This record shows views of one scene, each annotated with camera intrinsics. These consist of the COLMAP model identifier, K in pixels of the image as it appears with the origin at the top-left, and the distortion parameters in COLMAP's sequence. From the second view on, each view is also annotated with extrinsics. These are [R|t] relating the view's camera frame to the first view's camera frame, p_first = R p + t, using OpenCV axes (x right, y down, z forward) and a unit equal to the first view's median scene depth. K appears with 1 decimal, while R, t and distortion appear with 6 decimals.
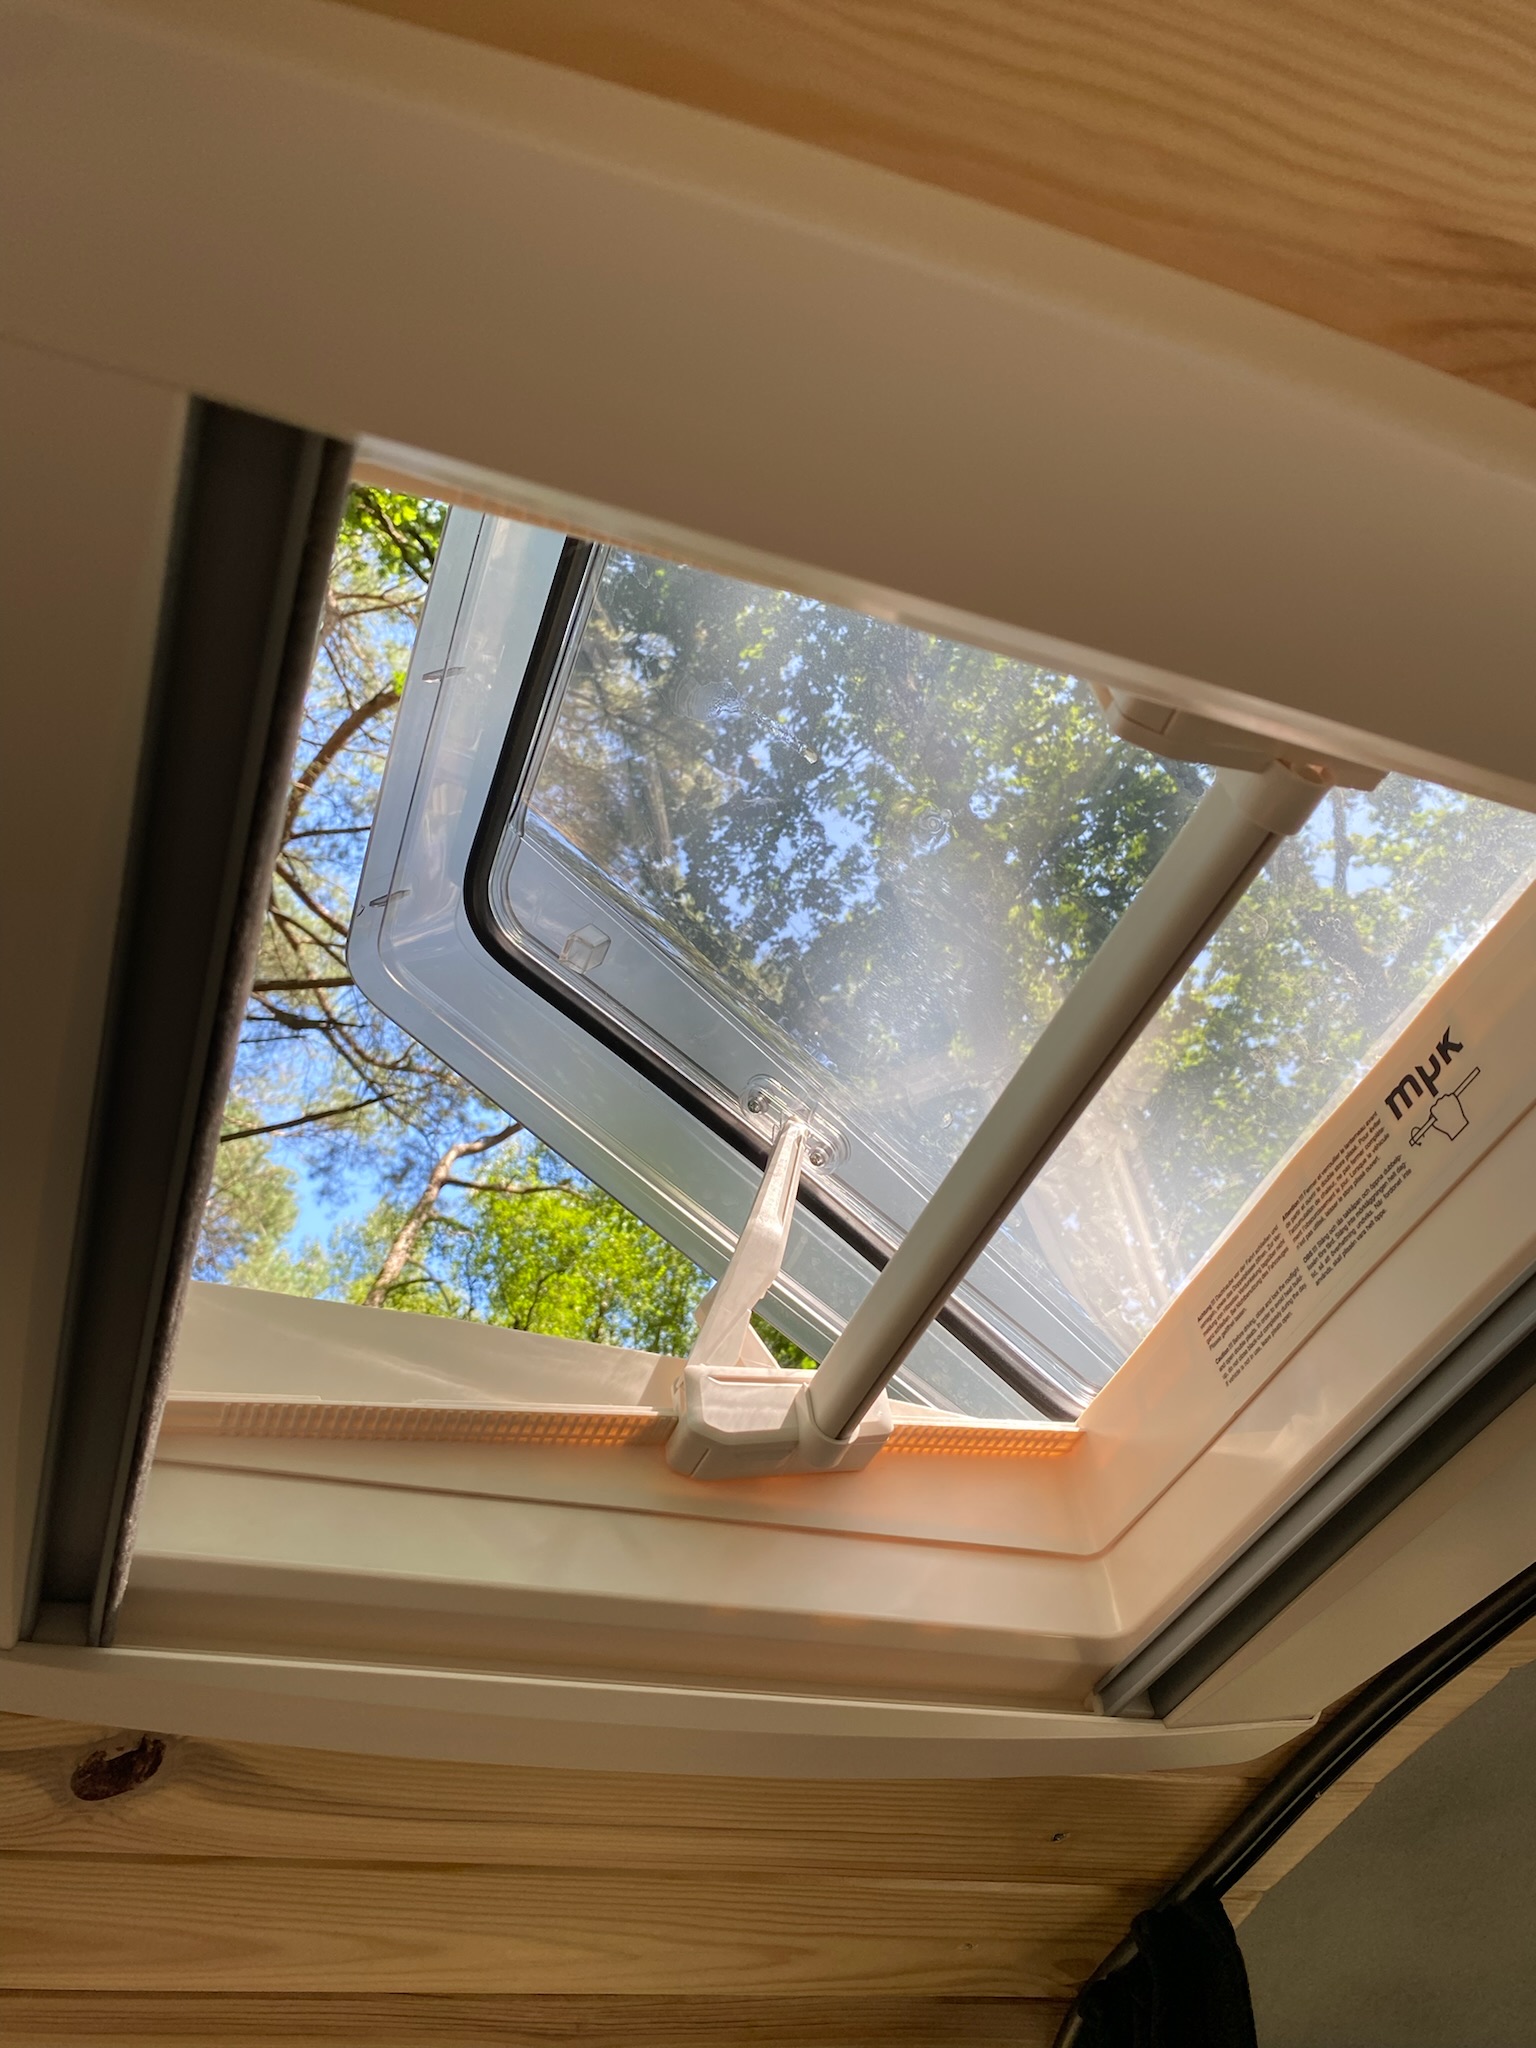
lens RADIAL K [[1574.9, 0, 767.2], [0, 1574.9, 1015.7], [0, 0, 1]] dist [0.020591, -0.027373]
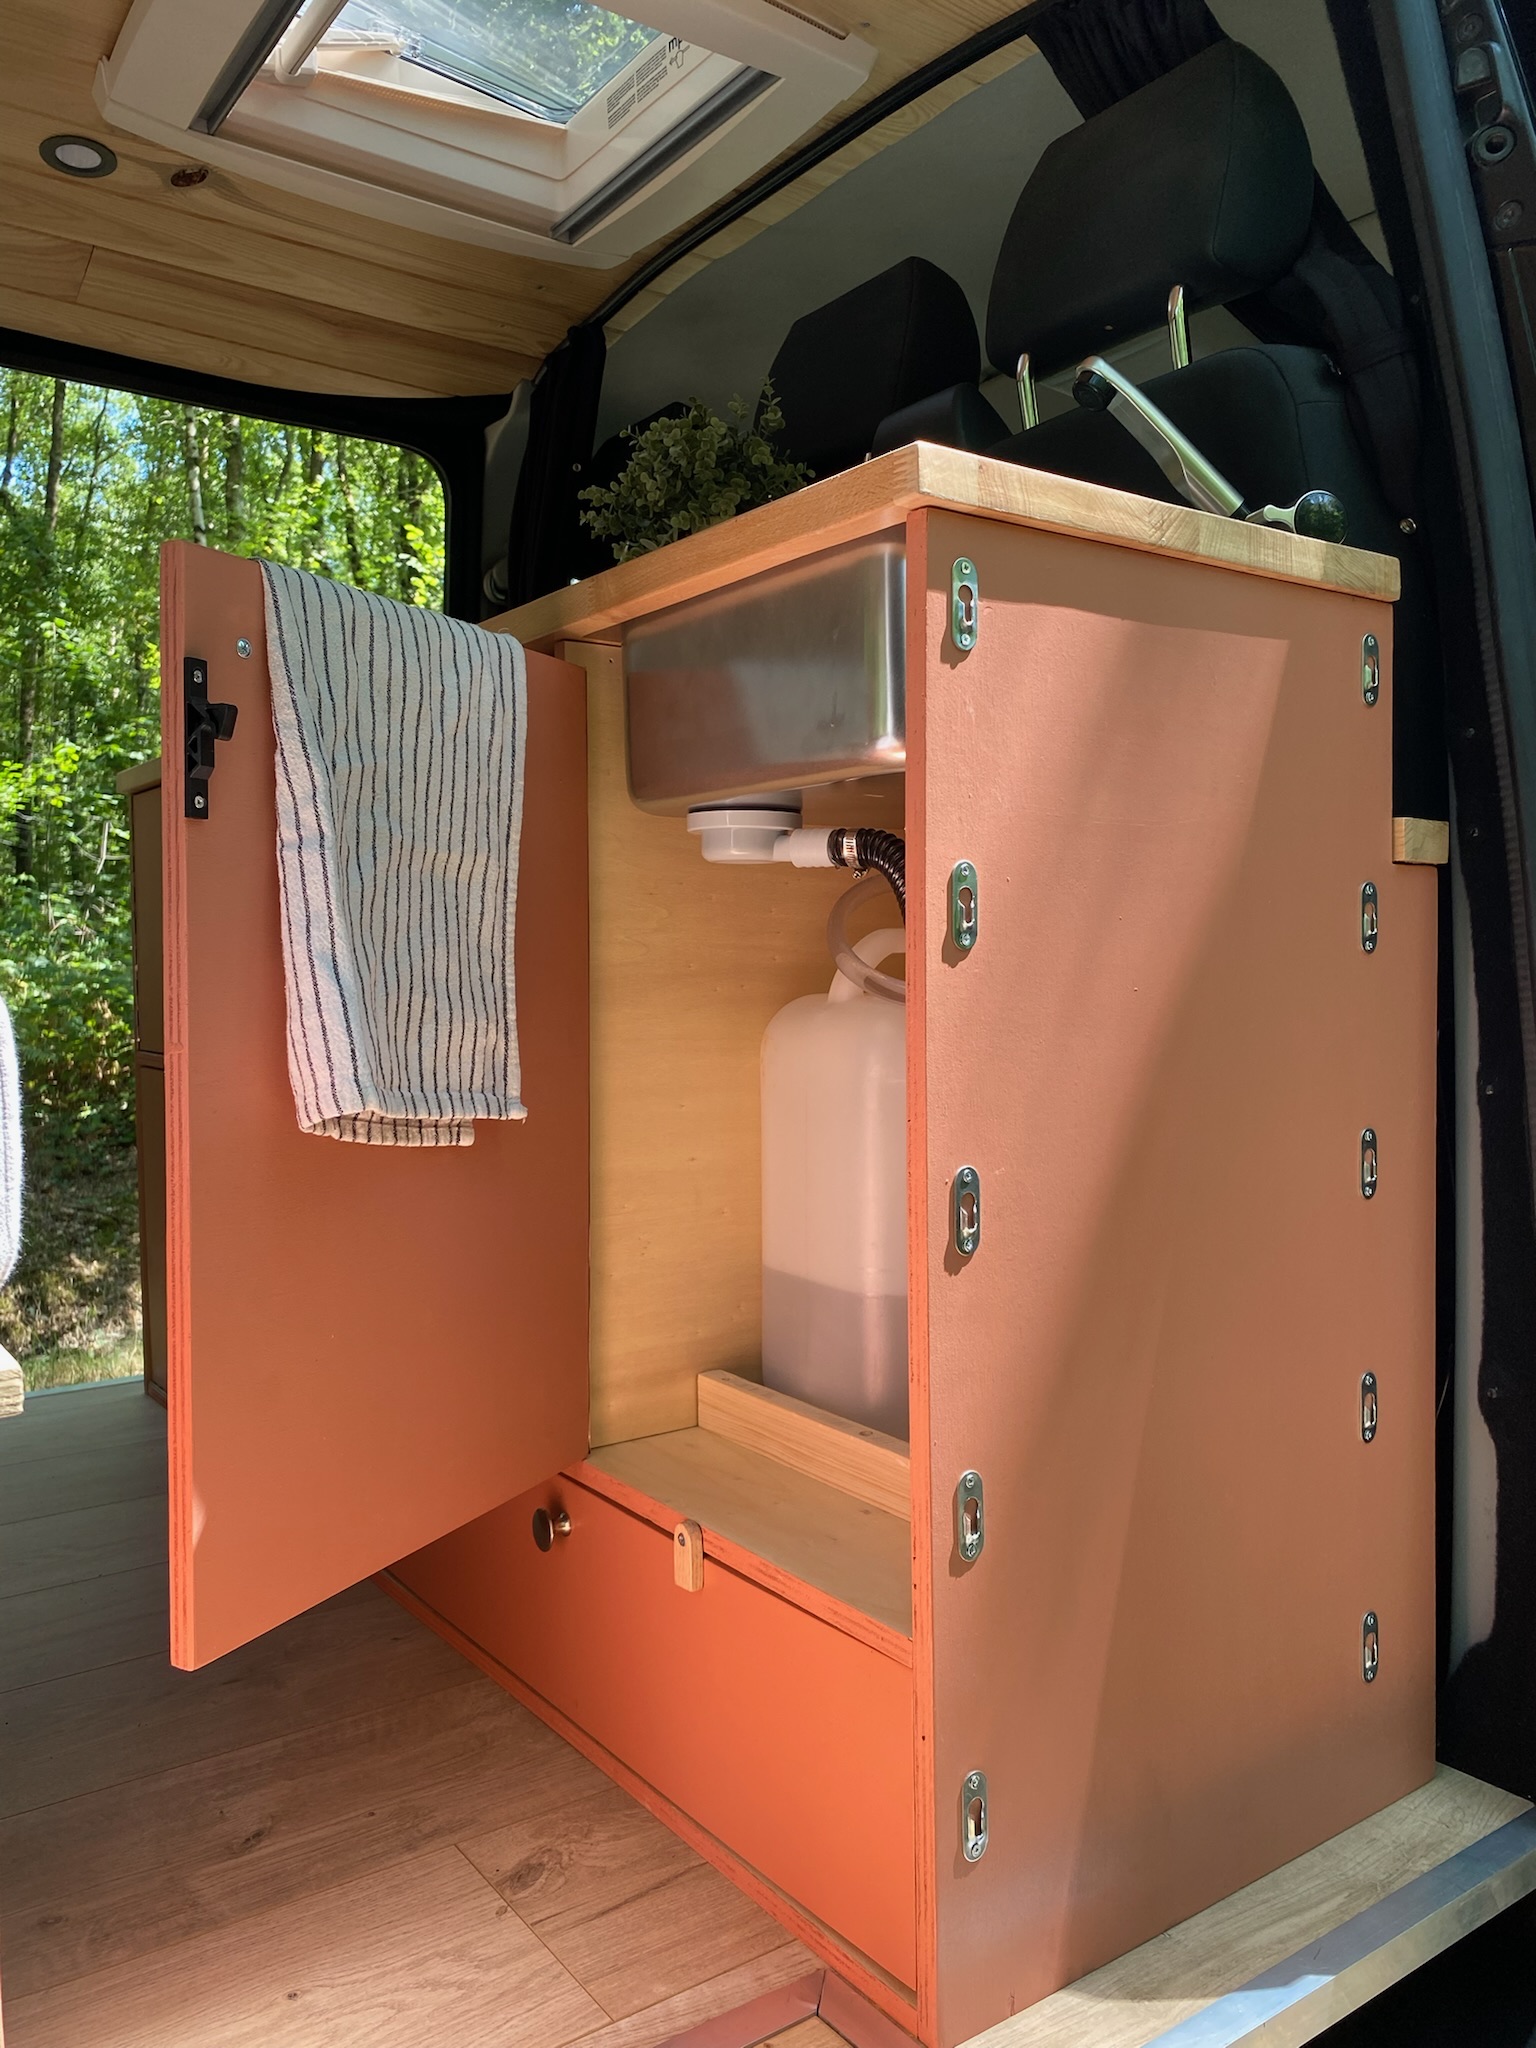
lens RADIAL K [[1574.9, 0, 797.9], [0, 1574.9, 1002.7], [0, 0, 1]] dist [0.020591, -0.027373]
pose [[0.958958, 0.093606, 0.267650, 0.006016], [-0.261449, 0.657240, 0.706881, -0.782305], [-0.109742, -0.747846, 0.654739, -1.945133]]
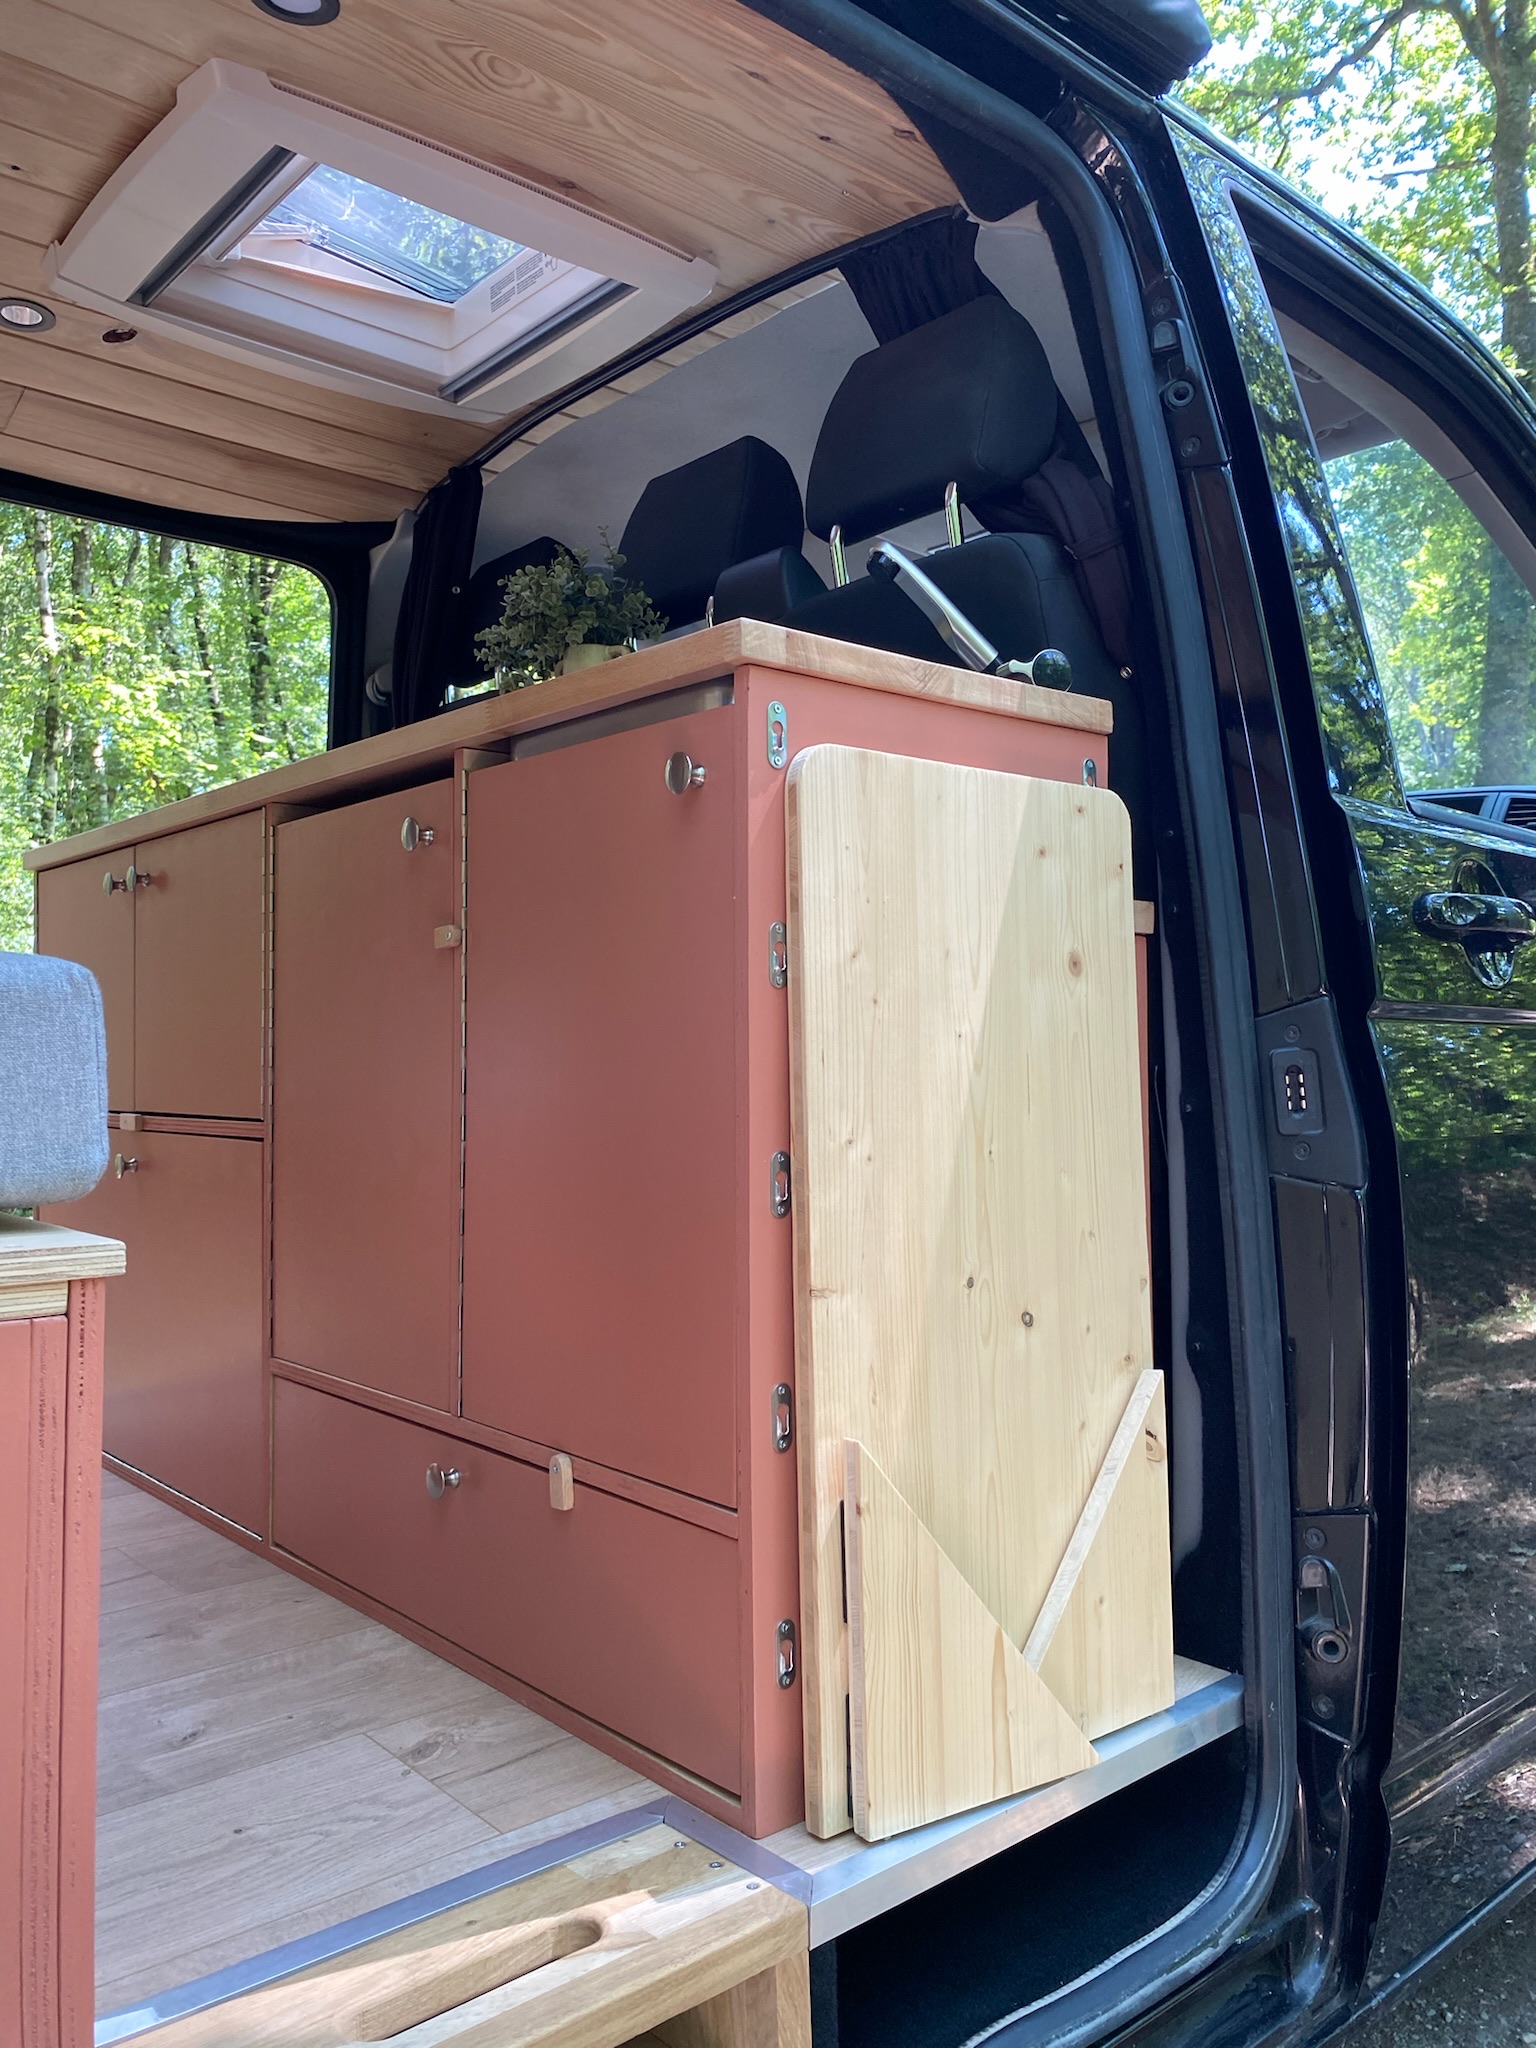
lens RADIAL K [[1574.9, 0, 800.0], [0, 1574.9, 1012.6], [0, 0, 1]] dist [0.020591, -0.027373]
pose [[0.928889, 0.111026, 0.353325, -0.108664], [-0.327644, 0.691125, 0.644201, -1.043138], [-0.172669, -0.714156, 0.678355, -2.285304]]
